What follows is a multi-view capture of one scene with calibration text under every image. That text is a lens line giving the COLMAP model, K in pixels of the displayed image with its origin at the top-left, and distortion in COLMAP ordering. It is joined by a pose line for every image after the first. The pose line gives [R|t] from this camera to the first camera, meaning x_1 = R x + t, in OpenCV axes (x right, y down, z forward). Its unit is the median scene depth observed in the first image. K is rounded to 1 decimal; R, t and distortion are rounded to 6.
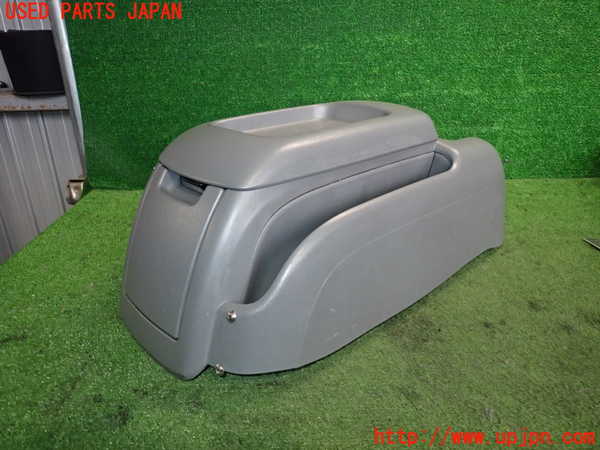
lens RADIAL K [[440.2, 0, 300.0], [0, 440.2, 225.0], [0, 0, 1]] dist [0.000451, -0.005697]
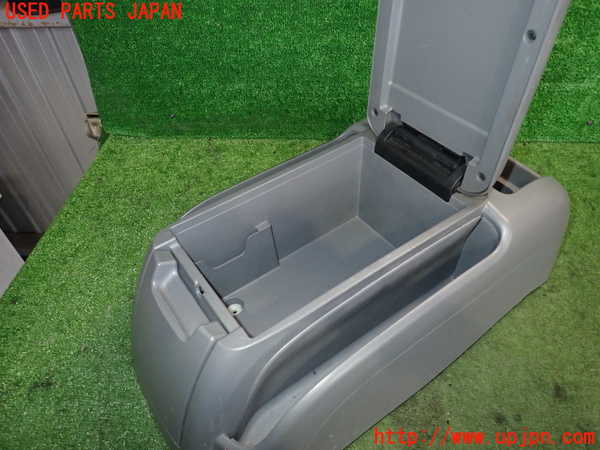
lens RADIAL K [[440.2, 0, 300.0], [0, 440.2, 225.0], [0, 0, 1]] dist [0.000451, -0.005697]
pose [[0.992928, 0.066308, -0.098478, 0.034478], [-0.023788, 0.923789, 0.382163, -0.301192], [0.116313, -0.377118, 0.918833, 0.134830]]
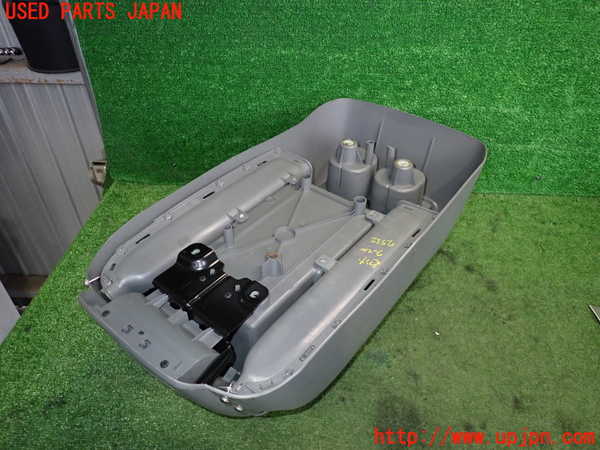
lens RADIAL K [[440.2, 0, 300.0], [0, 440.2, 225.0], [0, 0, 1]] dist [0.000451, -0.005697]
pose [[0.996298, 0.068271, -0.052252, 0.016190], [-0.051658, 0.961212, 0.270928, -0.312378], [0.068722, -0.267226, 0.961180, 0.028271]]
